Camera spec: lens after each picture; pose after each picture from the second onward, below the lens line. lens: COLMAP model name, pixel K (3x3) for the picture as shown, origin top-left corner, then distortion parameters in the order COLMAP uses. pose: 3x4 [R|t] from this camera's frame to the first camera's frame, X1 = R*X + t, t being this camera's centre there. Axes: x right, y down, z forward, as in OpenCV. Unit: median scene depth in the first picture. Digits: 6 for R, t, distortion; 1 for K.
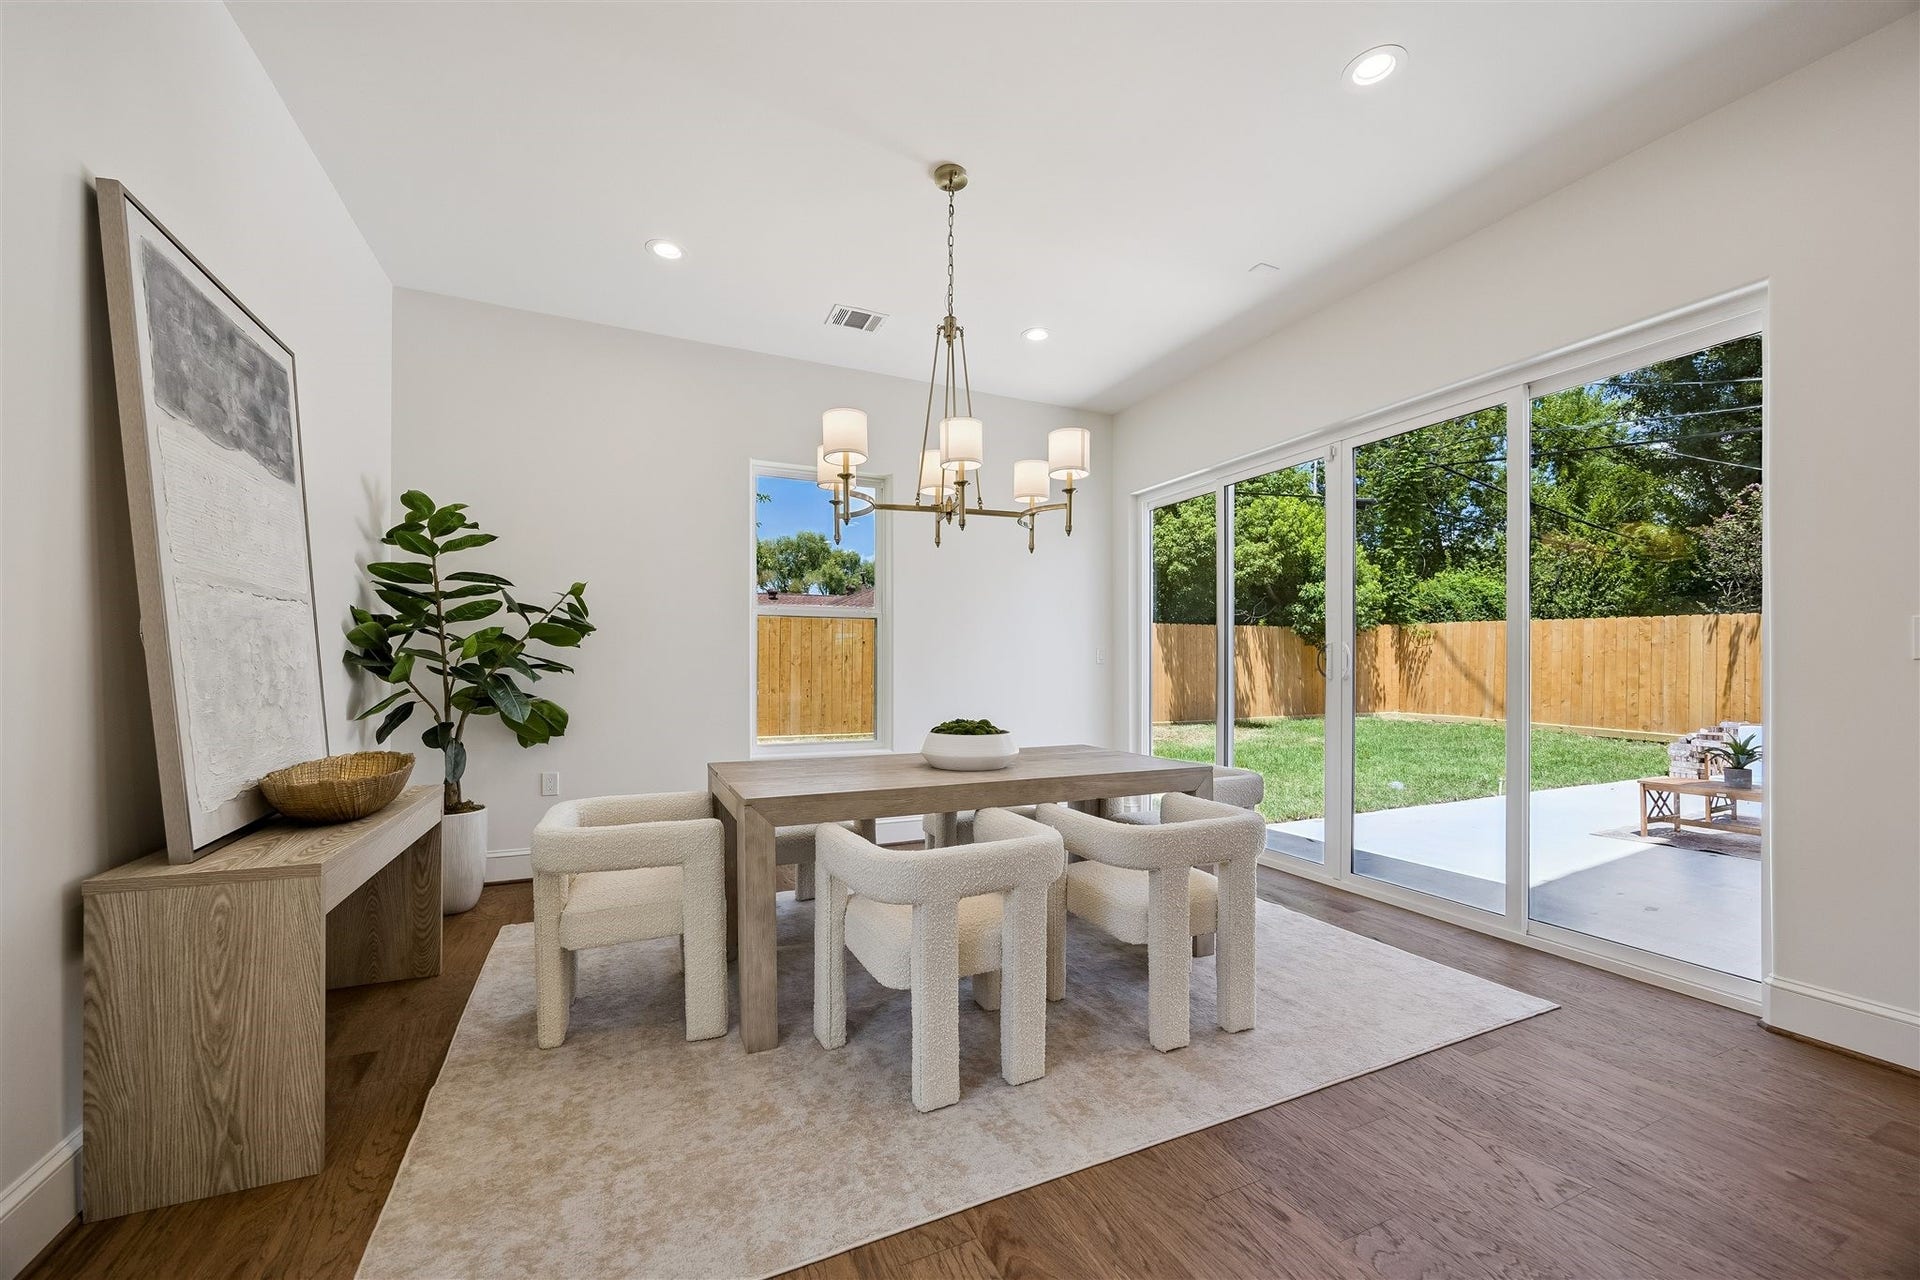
lens RADIAL K [[736.6, 0, 970.5], [0, 736.6, 625.8], [0, 0, 1]] dist [-0.001079, -0.000102]
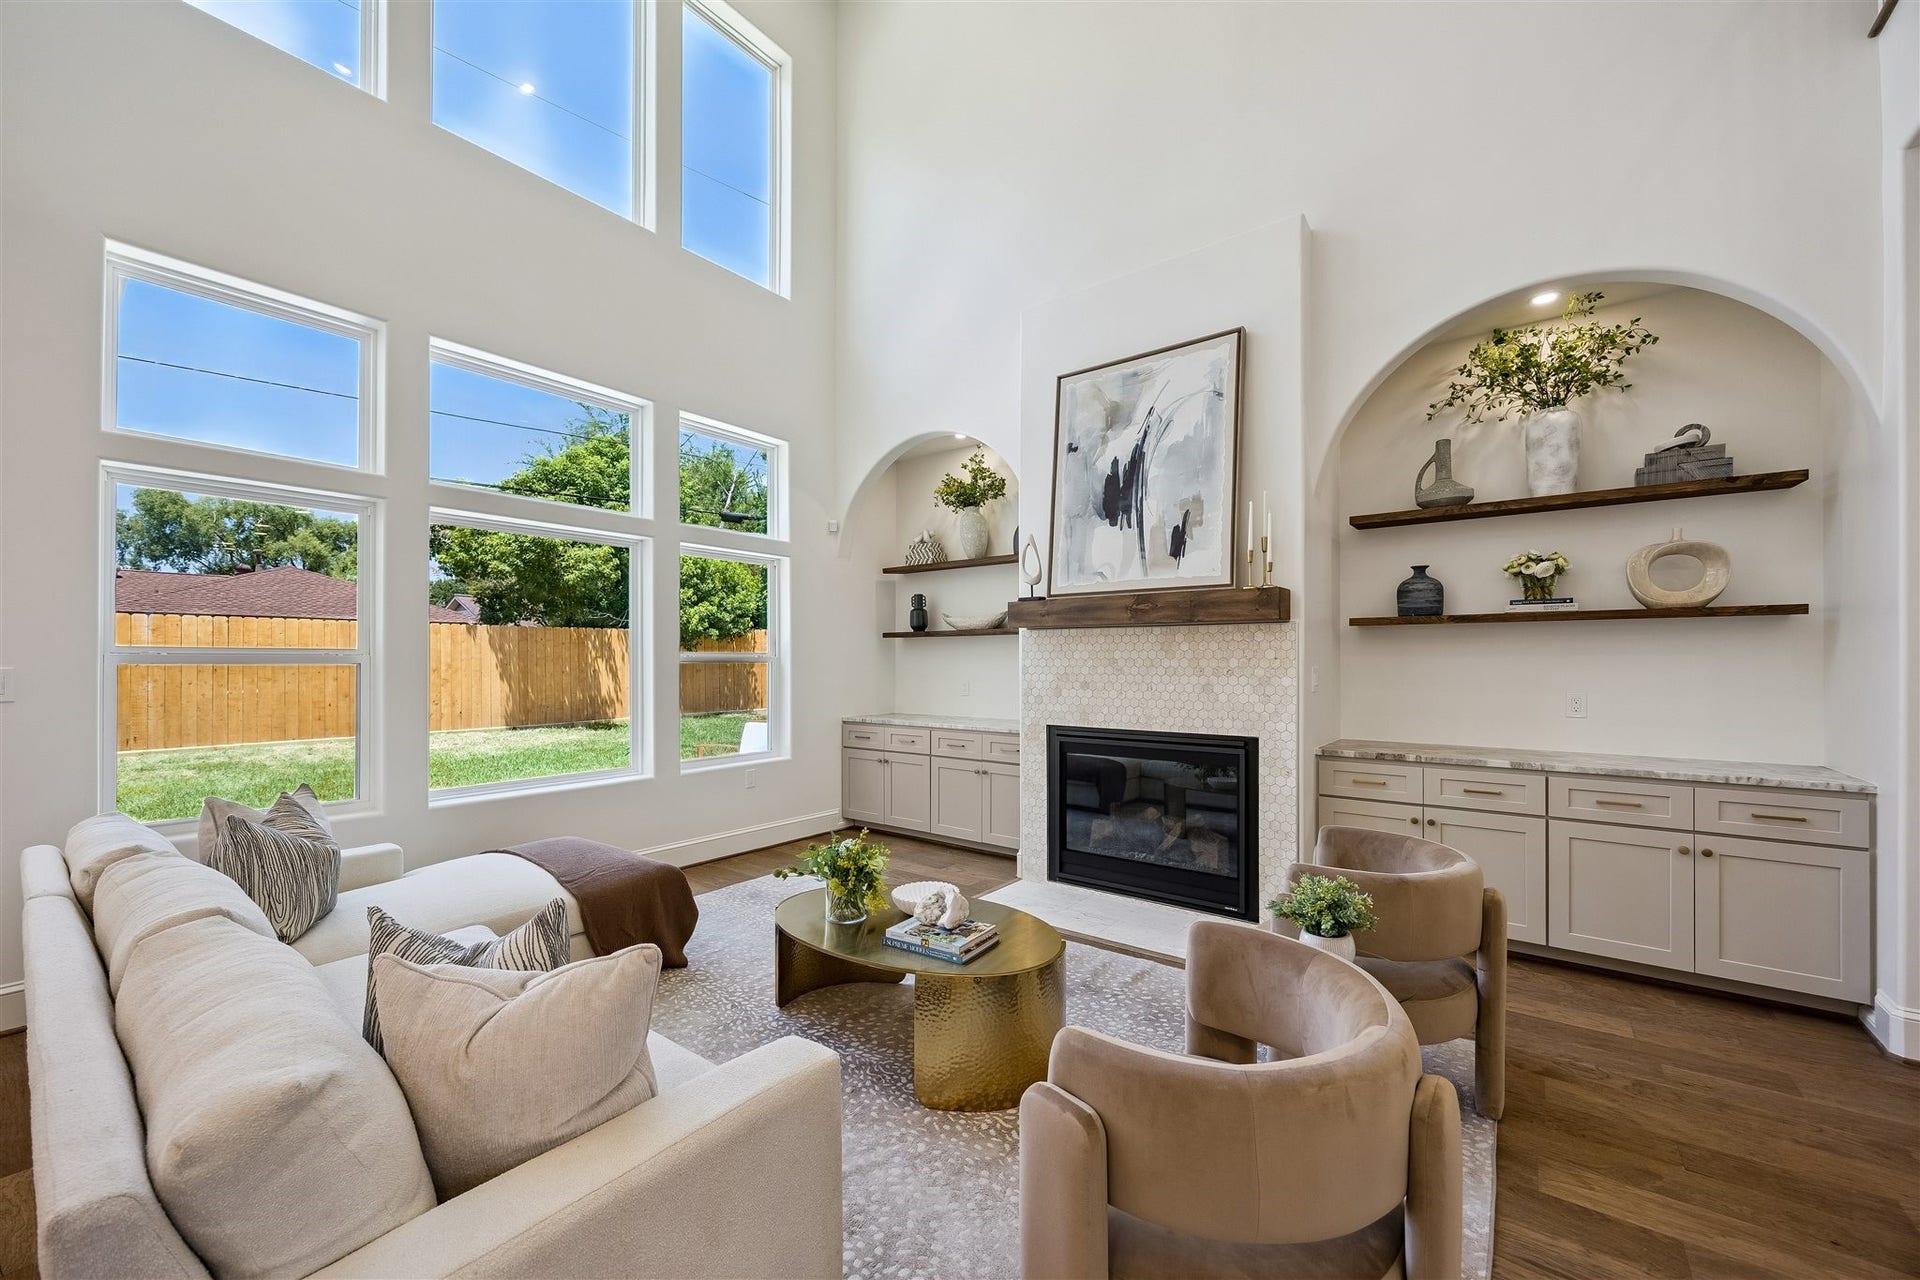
lens RADIAL K [[737.5, 0, 955.3], [0, 737.5, 637.4], [0, 0, 1]] dist [-0.000732, -0.000011]
pose [[0.891763, 0.016088, 0.452218, 0.453023], [-0.024822, 0.999602, 0.013386, -0.020051], [-0.451822, -0.023162, 0.891807, -0.136973]]
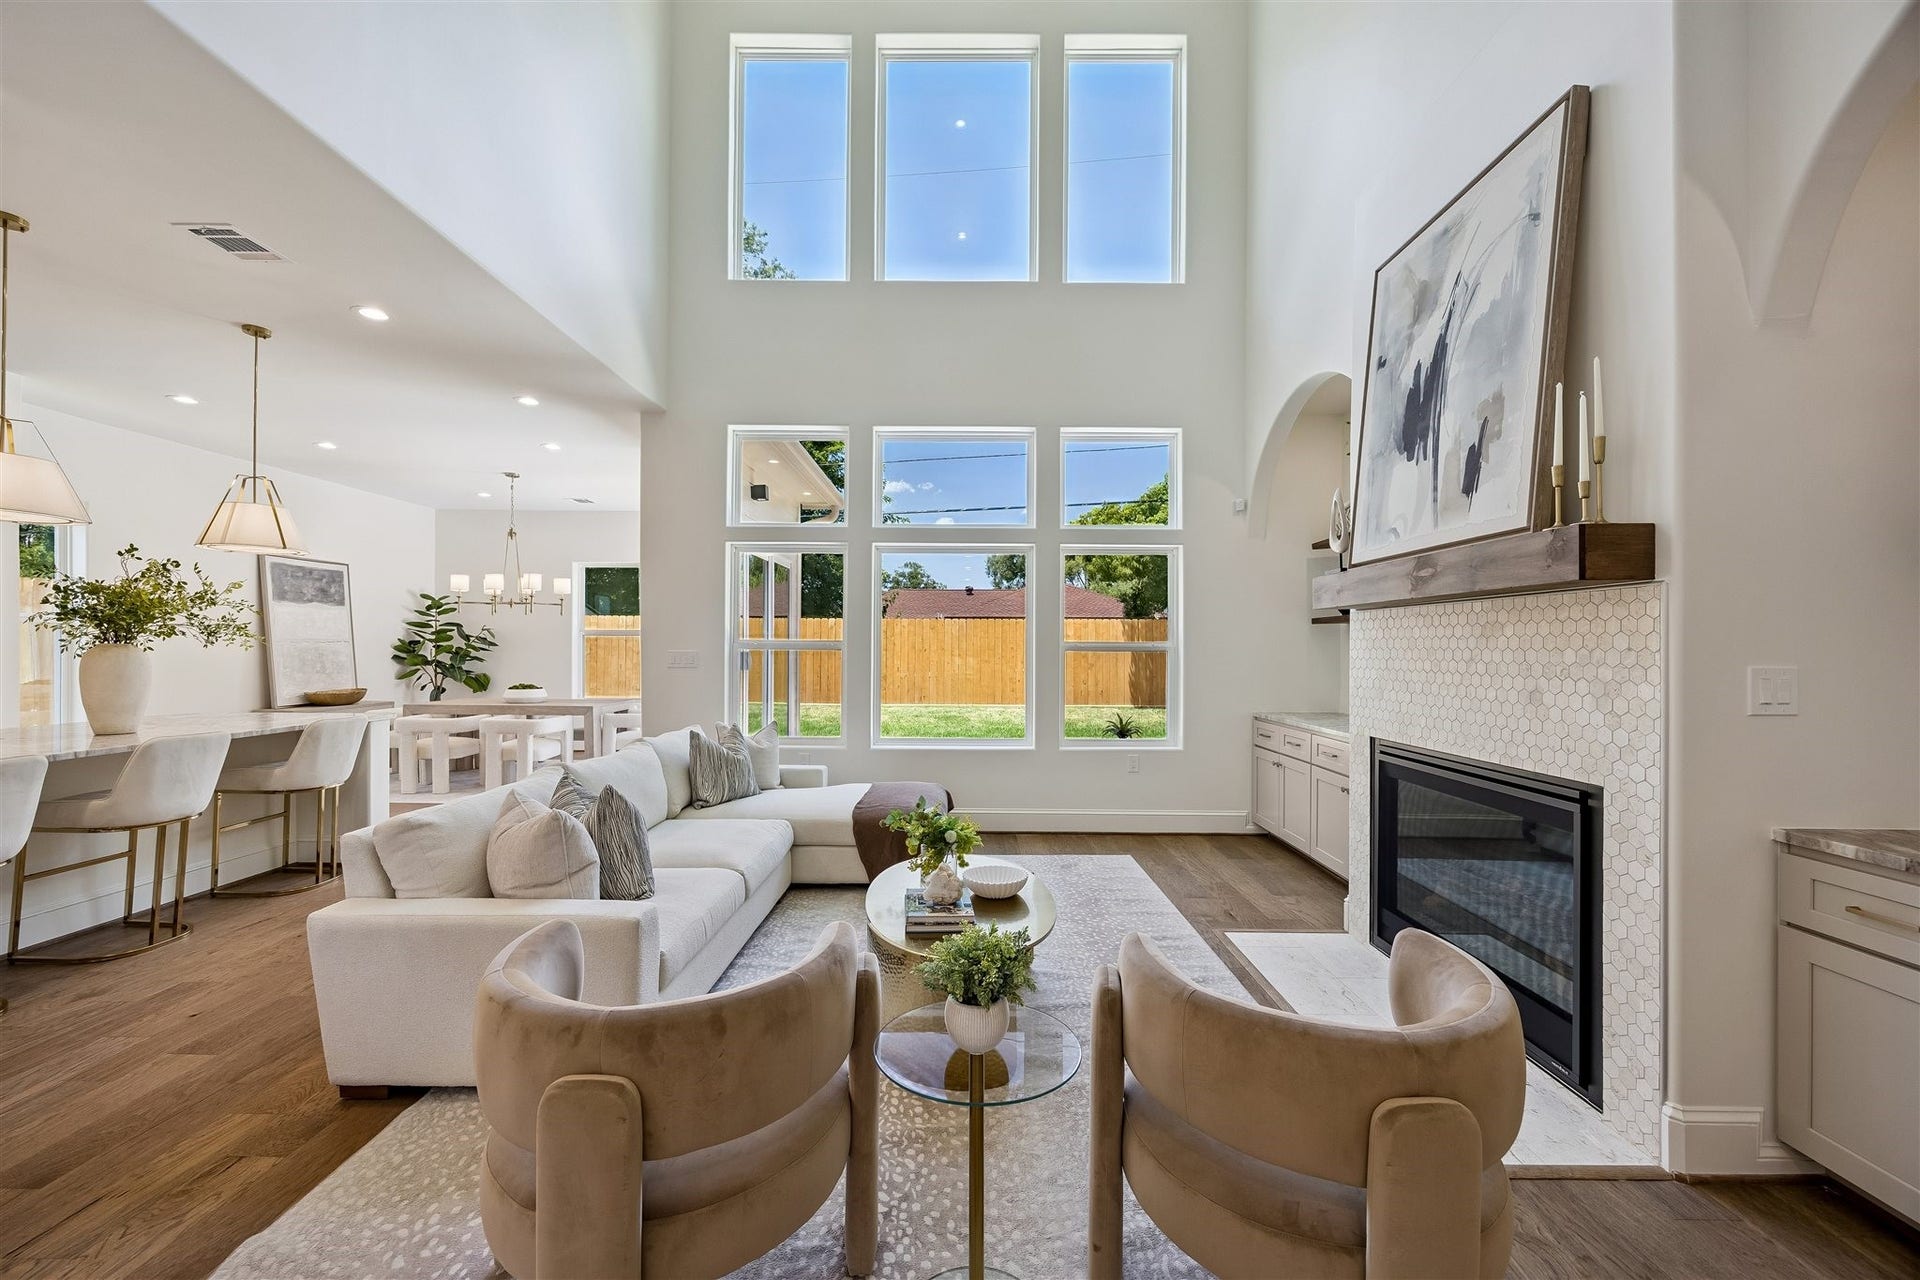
lens RADIAL K [[736.6, 0, 970.5], [0, 736.6, 625.8], [0, 0, 1]] dist [-0.001079, -0.000102]
pose [[0.901938, -0.005732, -0.431826, 0.548192], [0.014347, 0.999758, 0.016695, -0.020532], [0.431626, -0.021254, 0.901802, -0.140383]]
